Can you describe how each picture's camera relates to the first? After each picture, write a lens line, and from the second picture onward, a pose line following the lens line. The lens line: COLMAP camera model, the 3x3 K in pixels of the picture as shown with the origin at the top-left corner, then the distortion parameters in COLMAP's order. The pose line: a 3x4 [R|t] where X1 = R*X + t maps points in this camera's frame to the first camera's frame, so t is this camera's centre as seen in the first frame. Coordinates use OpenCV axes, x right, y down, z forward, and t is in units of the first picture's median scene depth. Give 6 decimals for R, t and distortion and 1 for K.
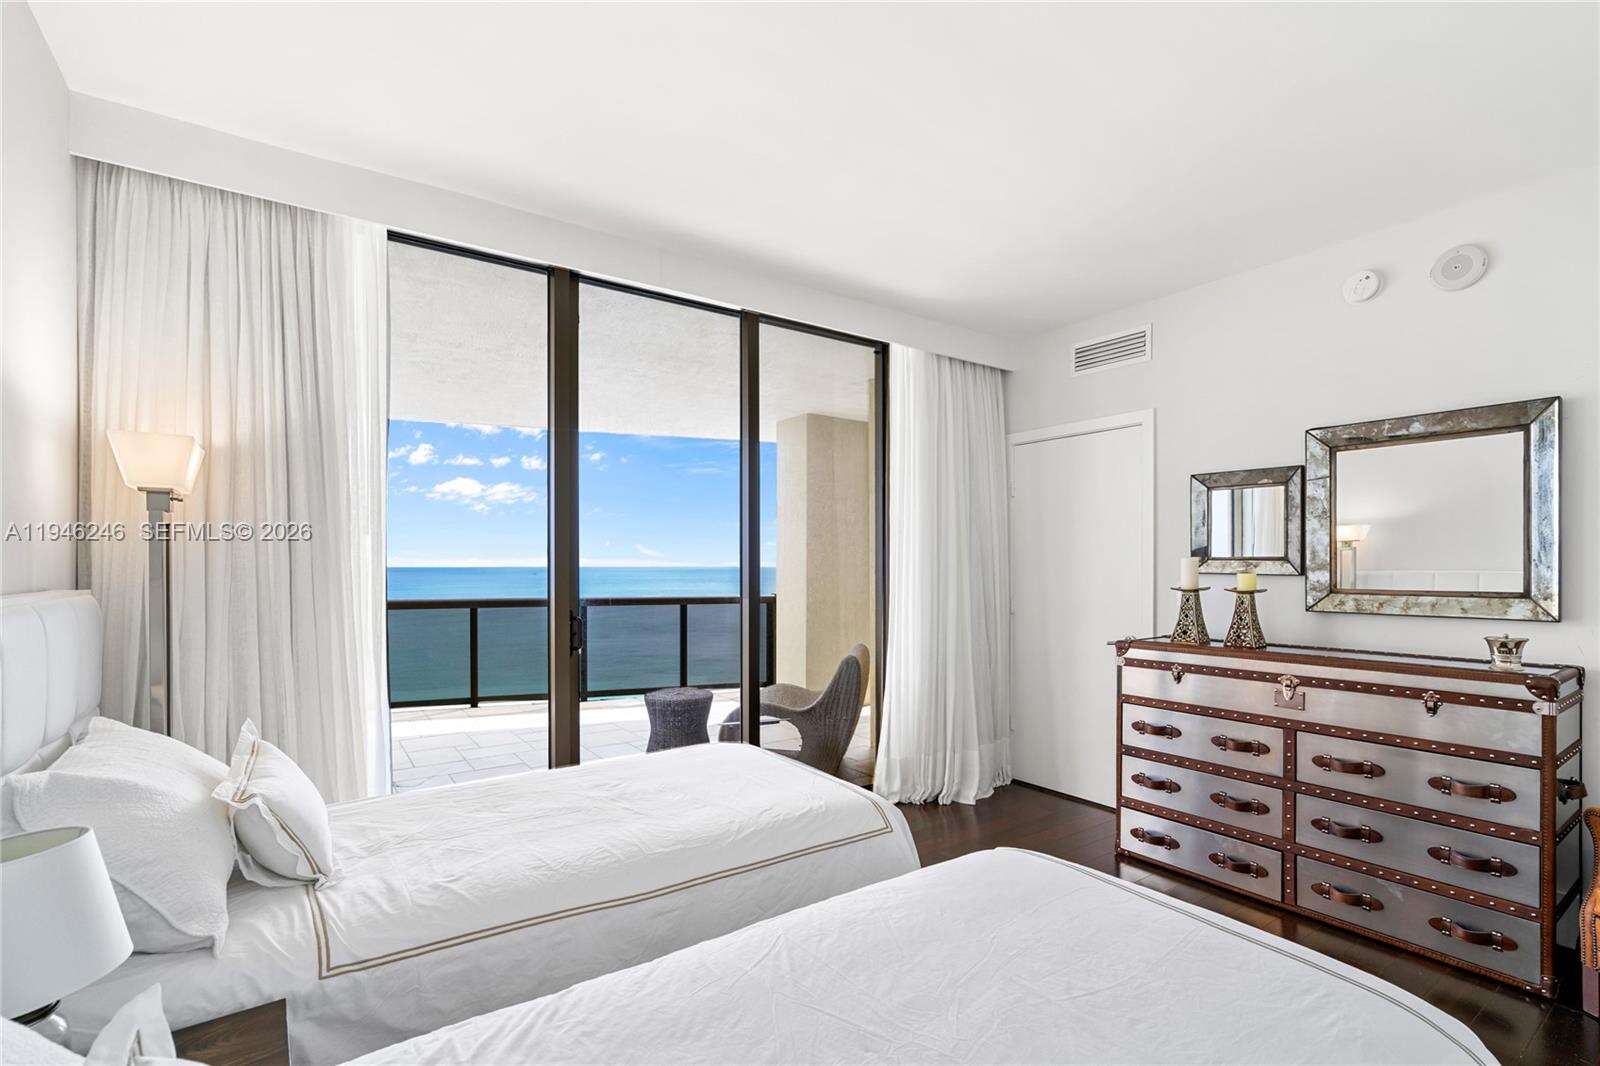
lens RADIAL K [[794.3, 0, 800.0], [0, 794.3, 533.0], [0, 0, 1]] dist [0.043975, -0.000032]
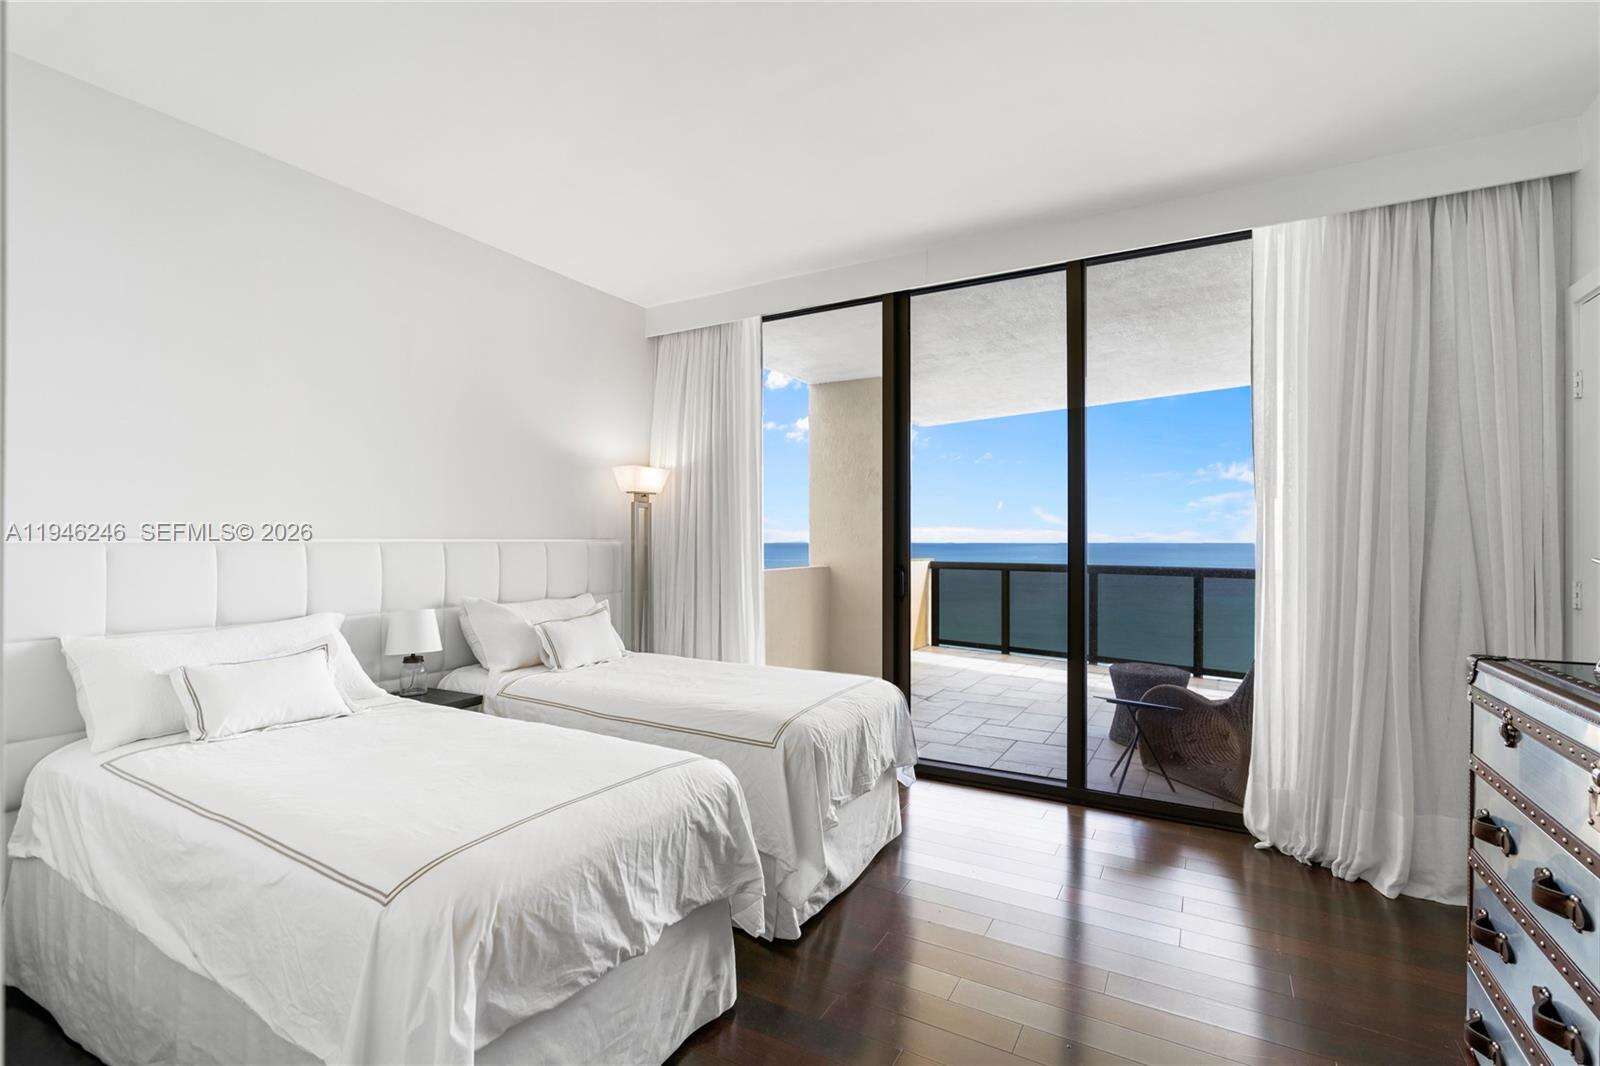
lens RADIAL K [[724.6, 0, 804.0], [0, 724.6, 536.1], [0, 0, 1]] dist [-0.012786, 0.009818]
pose [[0.417213, -0.006189, -0.908788, 0.454020], [0.038652, 0.999193, 0.010940, 0.018349], [0.907987, -0.039691, 0.417115, 0.277329]]
